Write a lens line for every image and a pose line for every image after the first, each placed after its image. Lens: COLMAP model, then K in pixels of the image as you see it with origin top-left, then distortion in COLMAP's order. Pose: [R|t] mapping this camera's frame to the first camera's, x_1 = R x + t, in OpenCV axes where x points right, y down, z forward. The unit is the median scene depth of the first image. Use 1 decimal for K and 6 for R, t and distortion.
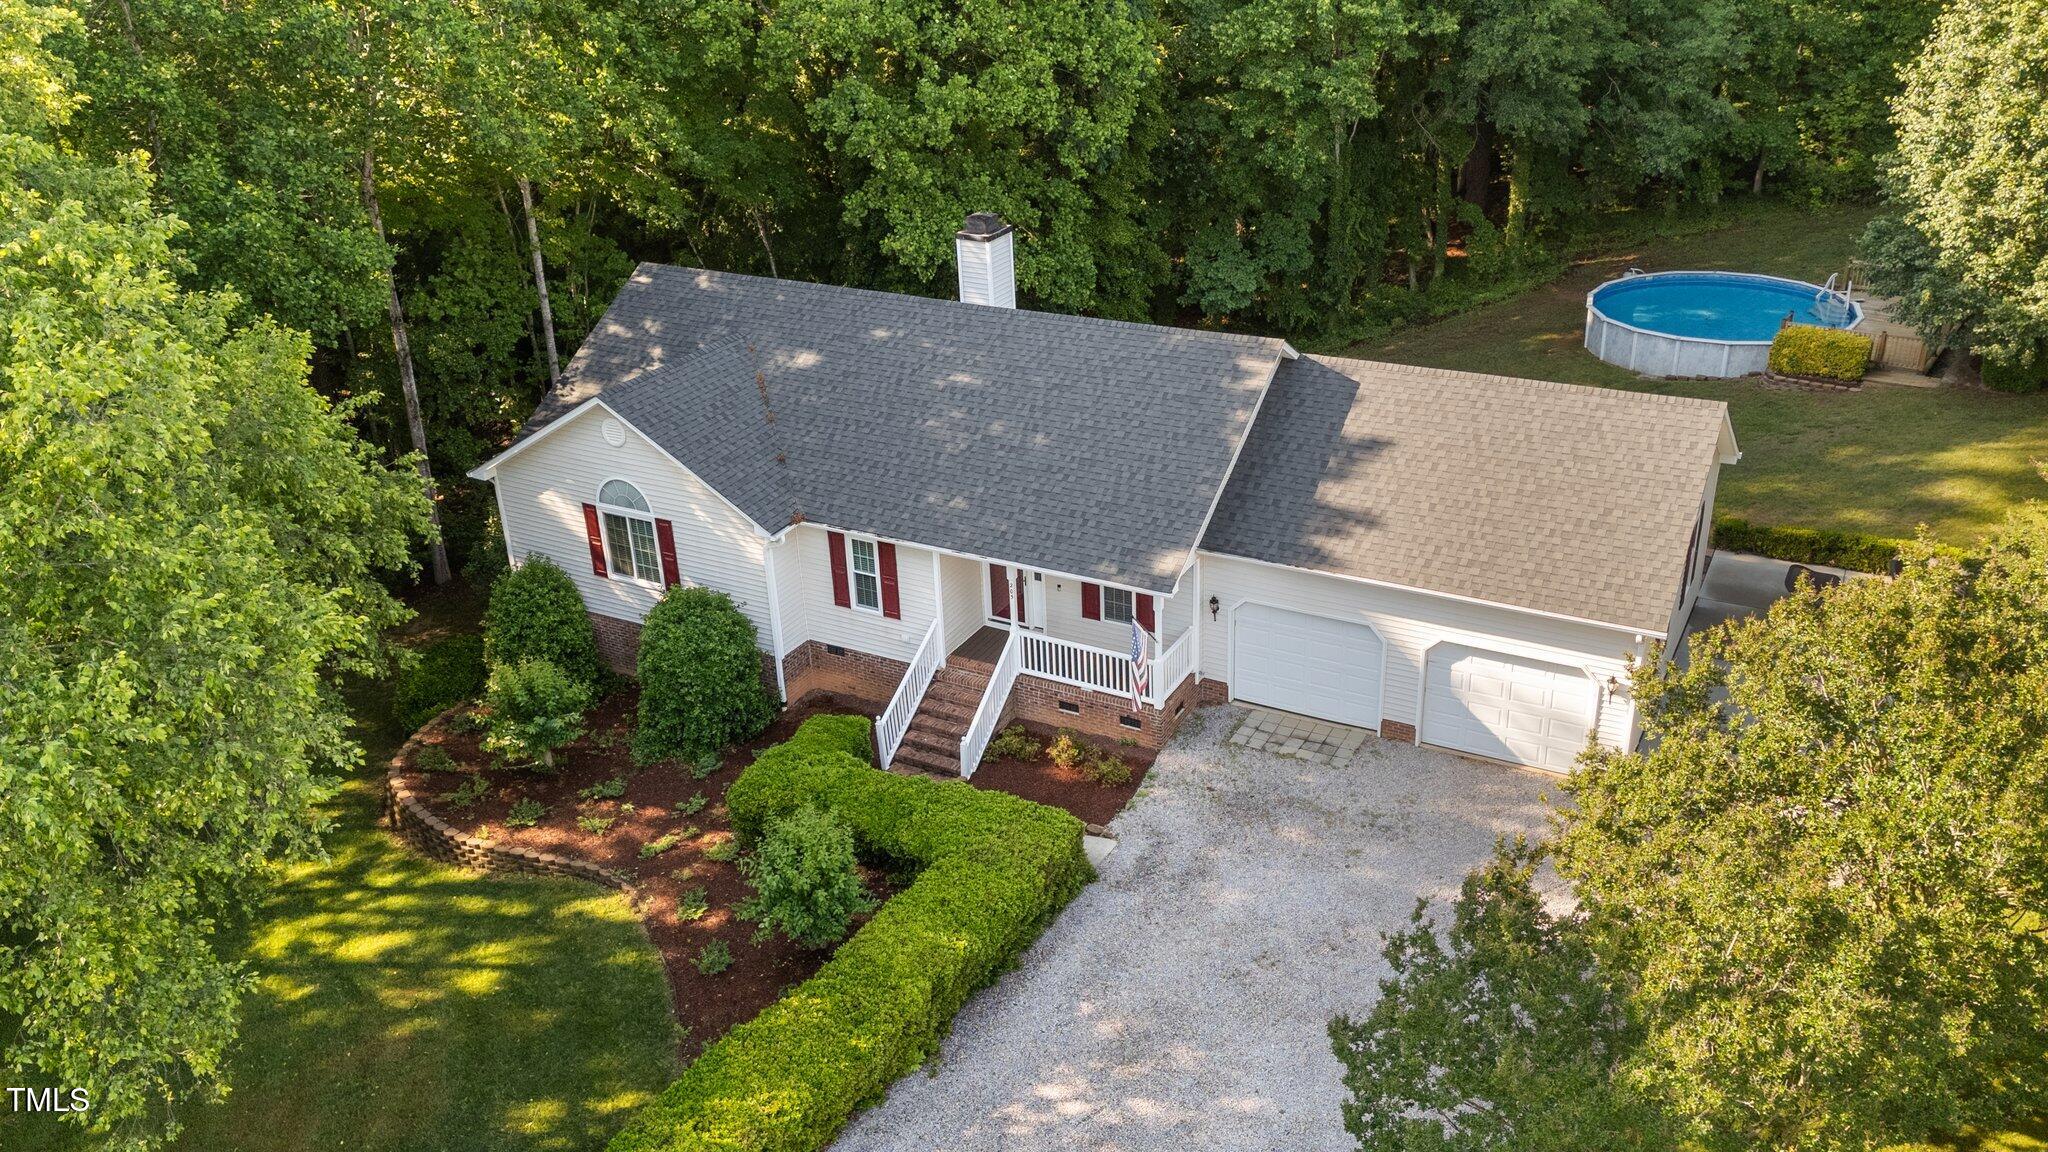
lens RADIAL K [[1626.2, 0, 1018.7], [0, 1626.2, 568.0], [0, 0, 1]] dist [0.114505, -0.148860]
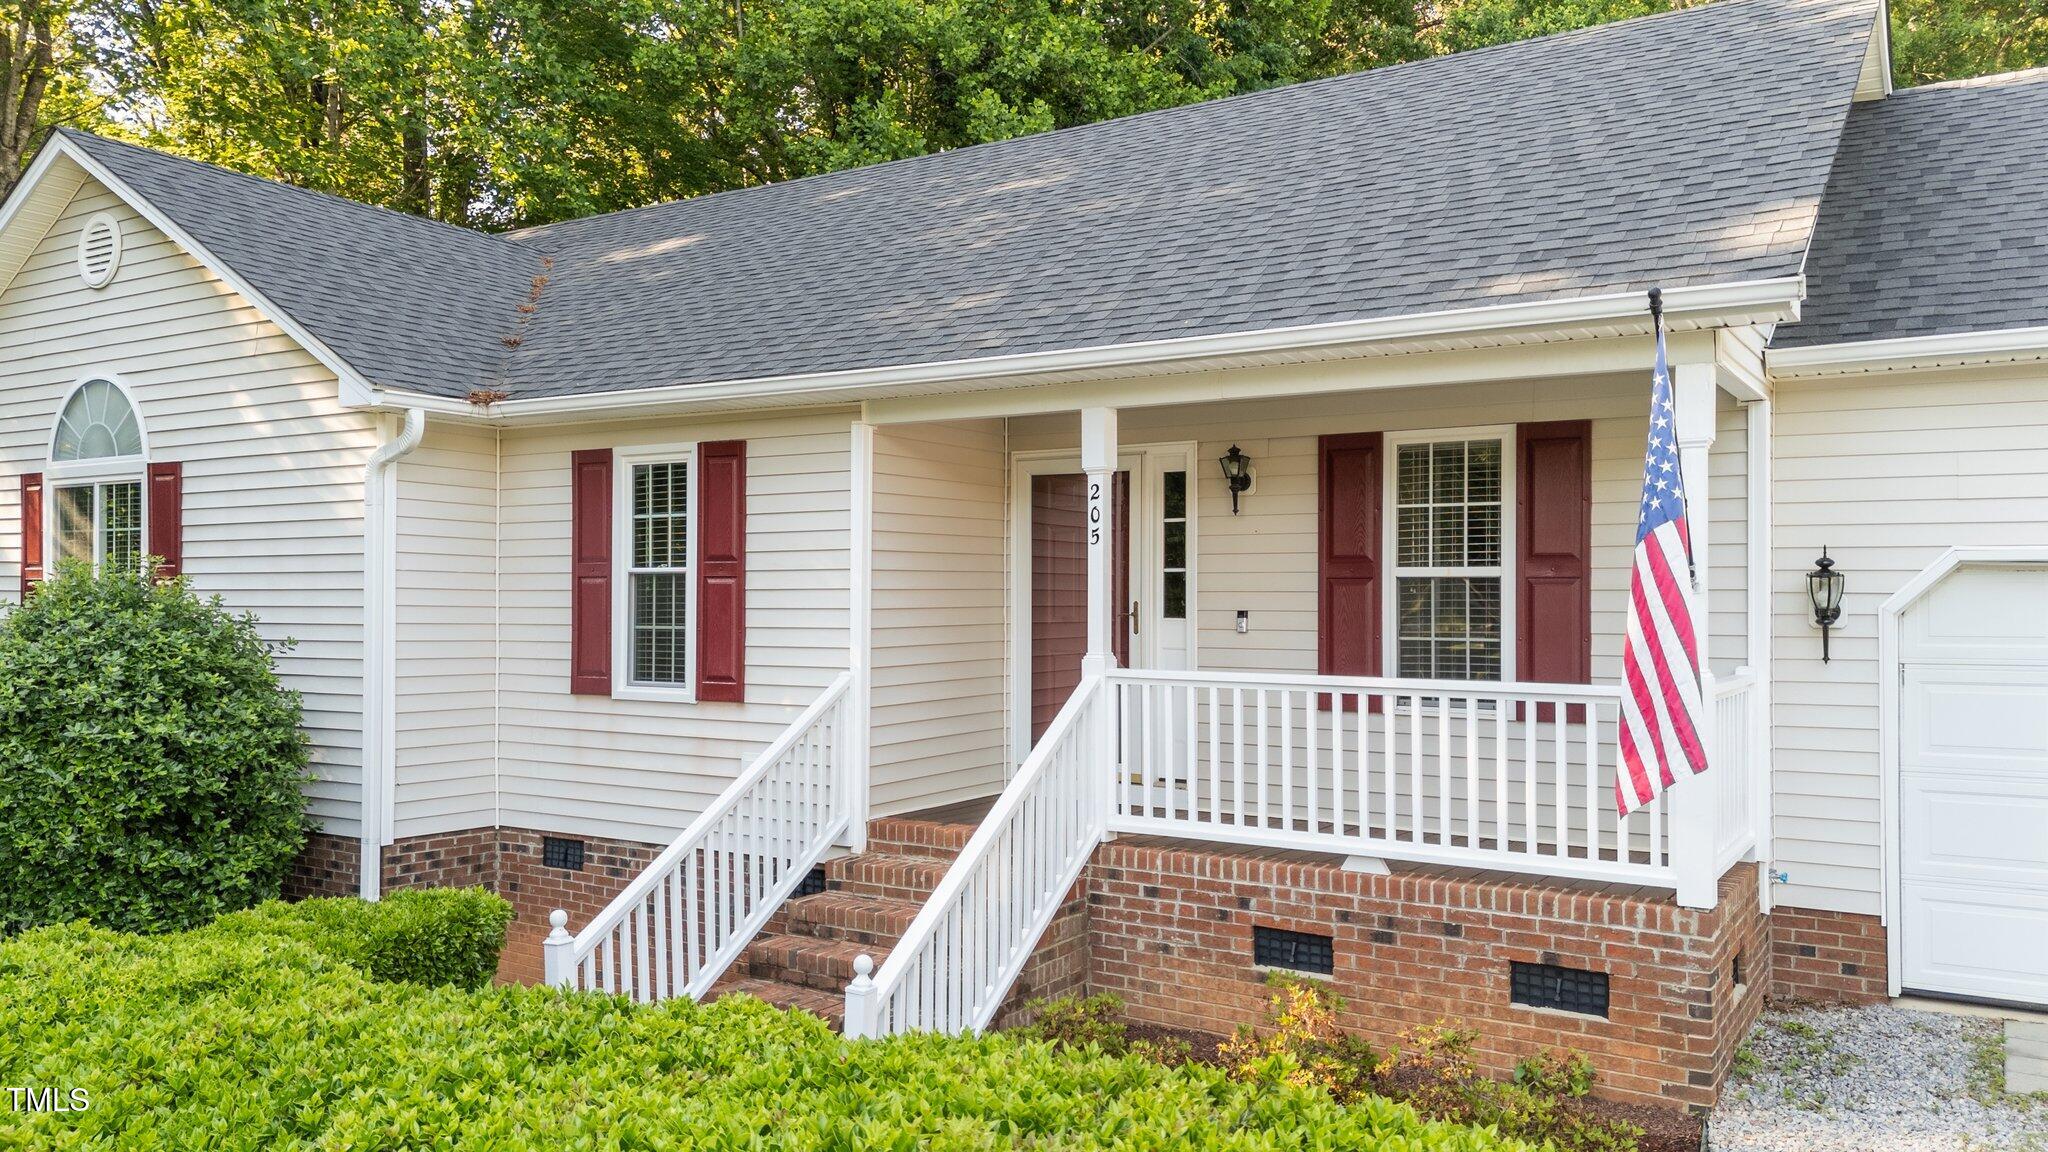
lens RADIAL K [[1505.0, 0, 1020.7], [0, 1505.0, 572.8], [0, 0, 1]] dist [0.068102, -0.076326]
pose [[0.996985, 0.044206, -0.063778, 0.000055], [-0.068169, 0.891618, -0.447627, 0.140008], [0.037078, 0.450625, 0.891943, 0.734095]]
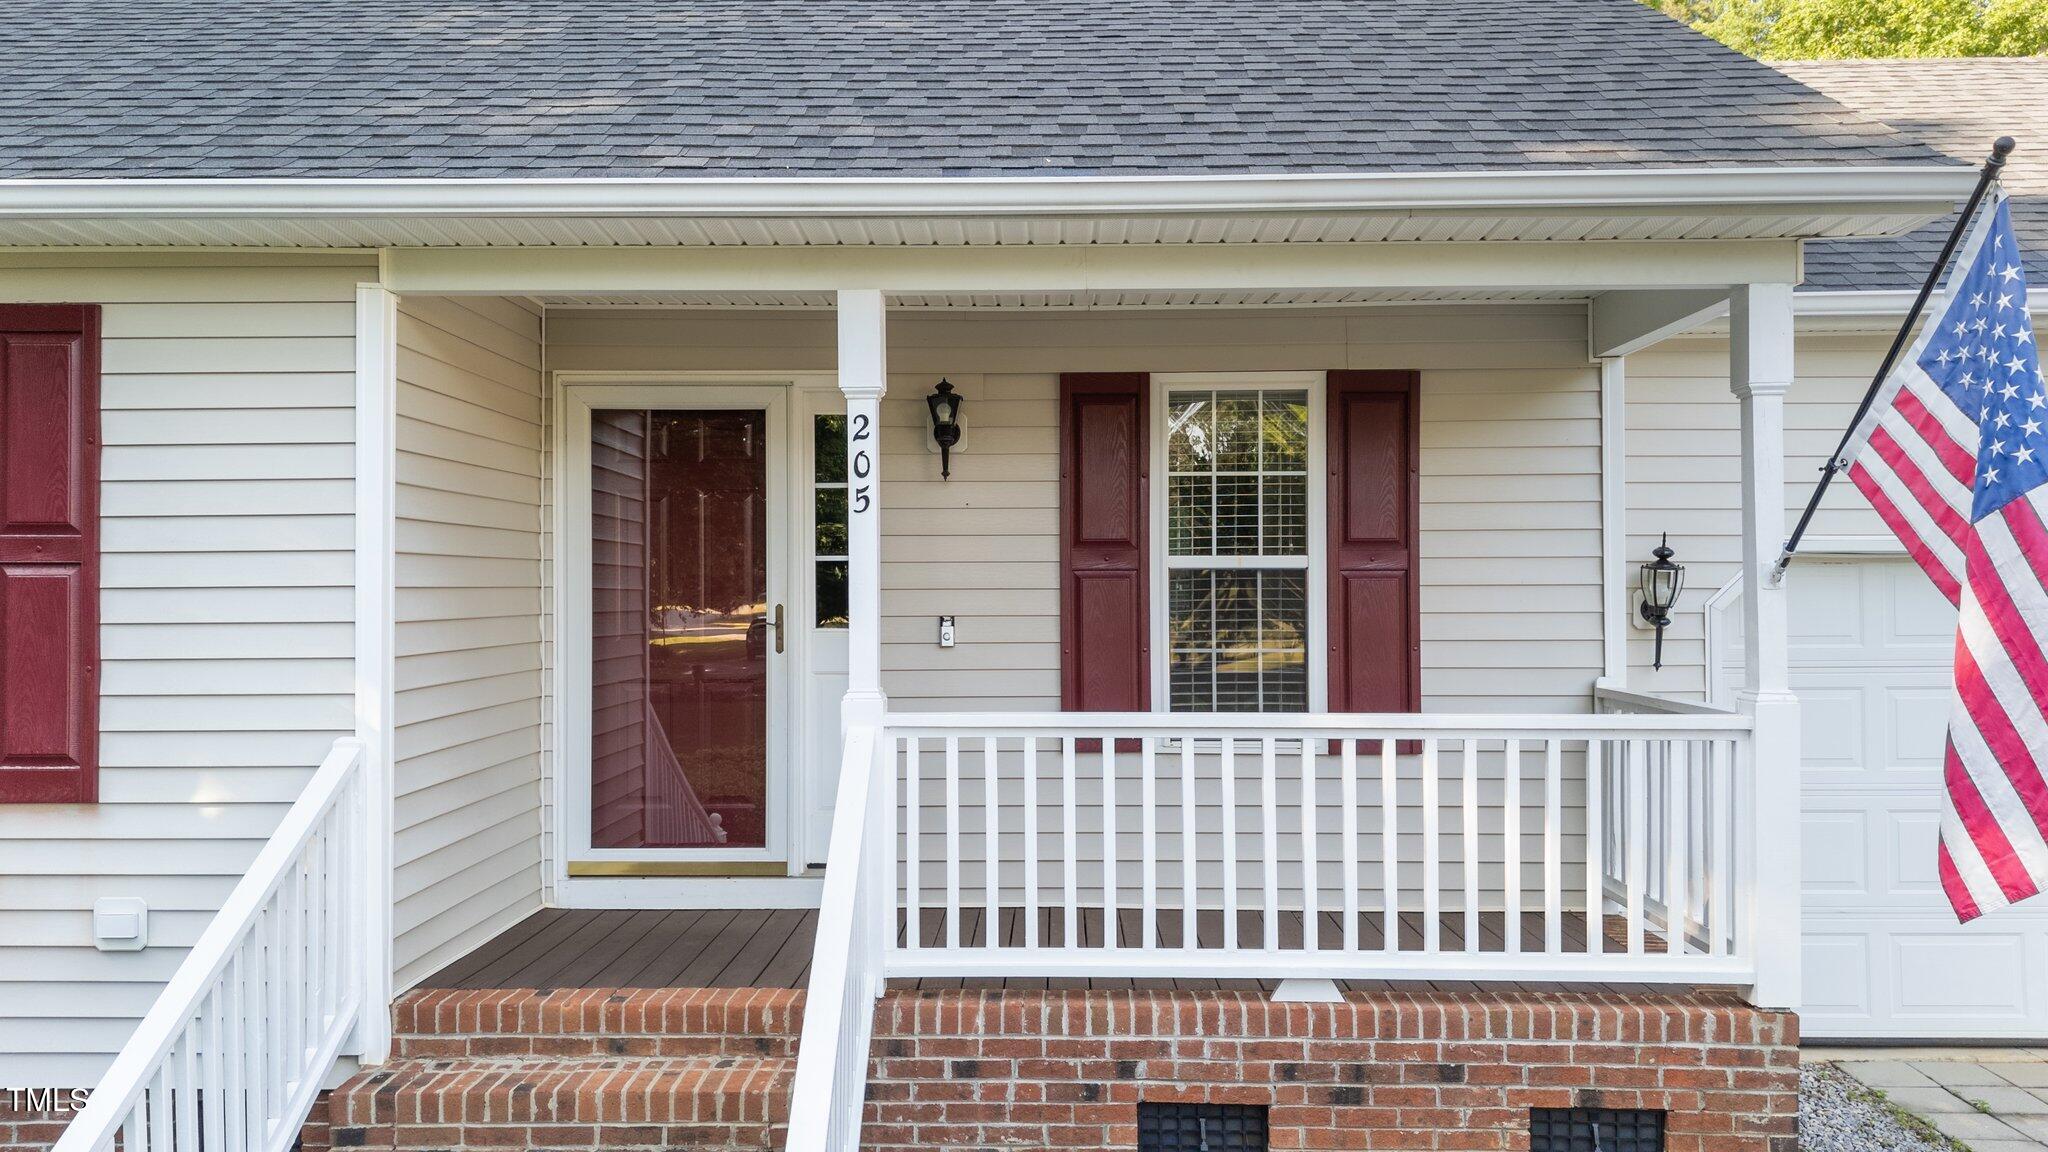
lens RADIAL K [[1505.0, 0, 1020.7], [0, 1505.0, 572.8], [0, 0, 1]] dist [0.068102, -0.076326]
pose [[0.887153, 0.046829, 0.459094, -0.062182], [0.169489, 0.892247, -0.418532, 0.093902], [-0.429224, 0.449113, 0.783622, 0.834491]]
